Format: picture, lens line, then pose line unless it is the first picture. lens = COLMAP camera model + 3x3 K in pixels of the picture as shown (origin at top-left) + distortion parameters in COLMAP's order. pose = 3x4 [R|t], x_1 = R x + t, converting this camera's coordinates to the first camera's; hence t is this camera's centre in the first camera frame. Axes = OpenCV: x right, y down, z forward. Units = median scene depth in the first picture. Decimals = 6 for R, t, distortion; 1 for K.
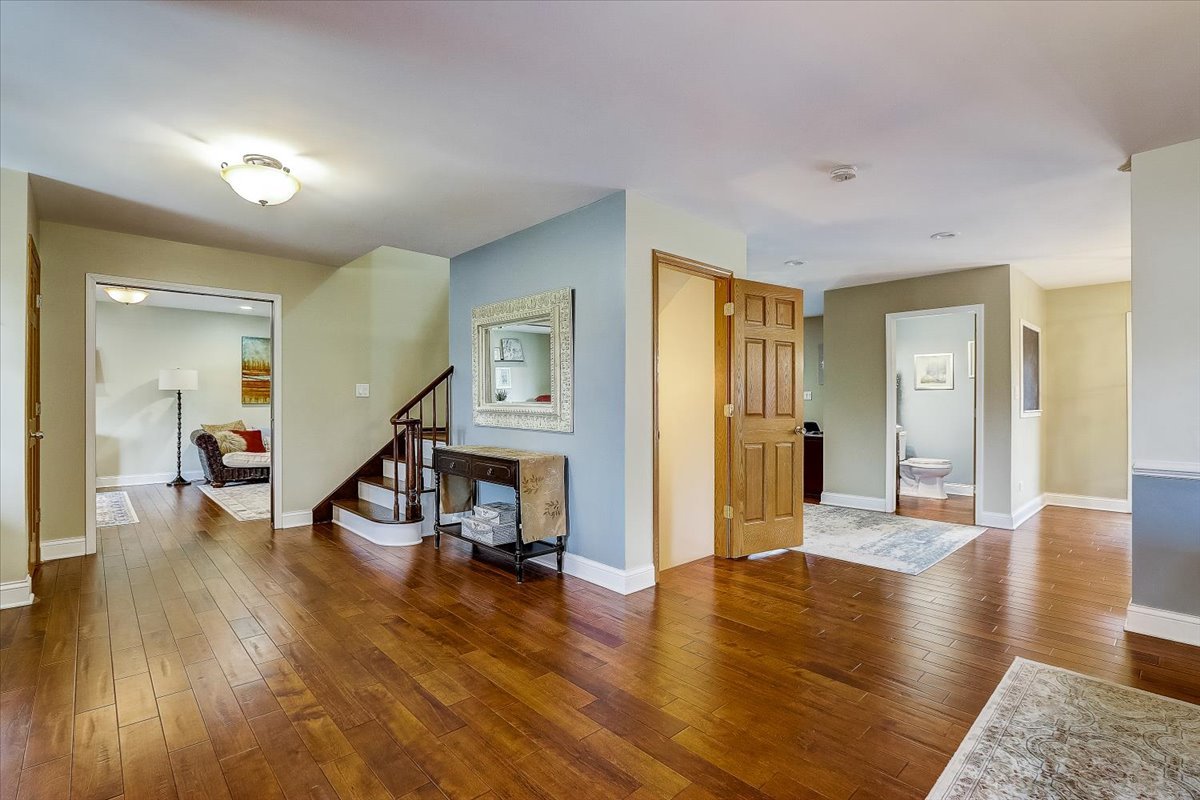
lens RADIAL K [[554.4, 0, 605.0], [0, 554.4, 400.3], [0, 0, 1]] dist [-0.016087, 0.001060]
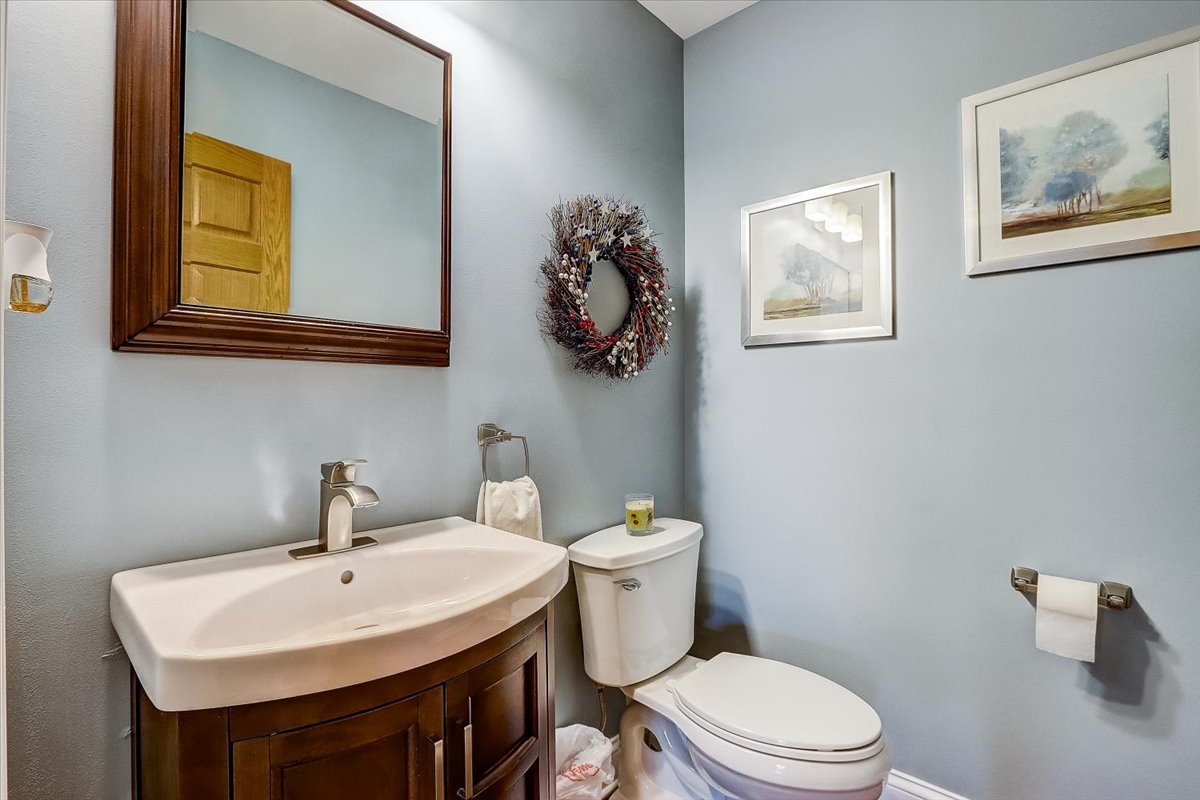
lens RADIAL K [[554.4, 0, 594.0], [0, 554.4, 400.7], [0, 0, 1]] dist [-0.016087, 0.001060]
pose [[0.998190, -0.001758, 0.060117, 0.835349], [0.001736, 0.999998, 0.000422, 0.009004], [-0.060118, -0.000317, 0.998191, 1.318925]]
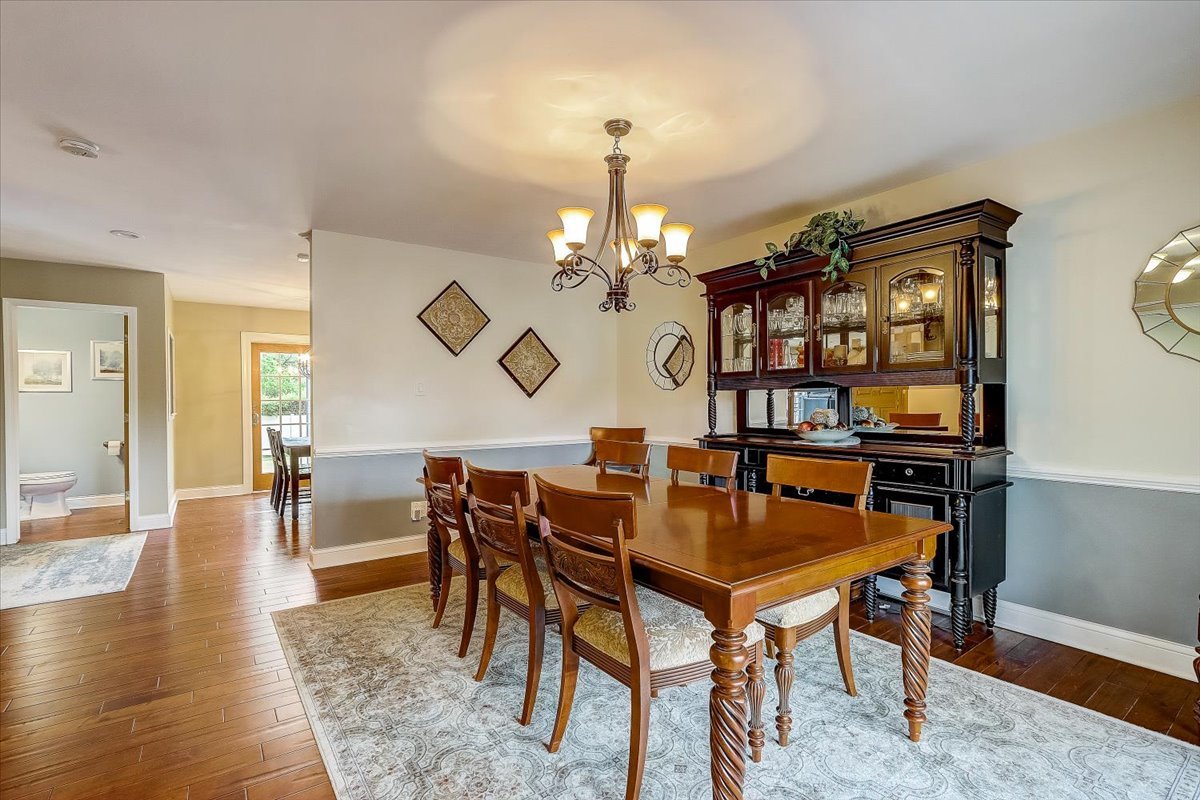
lens RADIAL K [[554.4, 0, 599.0], [0, 554.4, 405.9], [0, 0, 1]] dist [-0.016087, 0.001060]
pose [[0.134632, -0.011788, 0.990826, -0.223179], [0.003741, 0.999928, 0.011388, -0.007318], [-0.990889, 0.002173, 0.134666, 0.052998]]
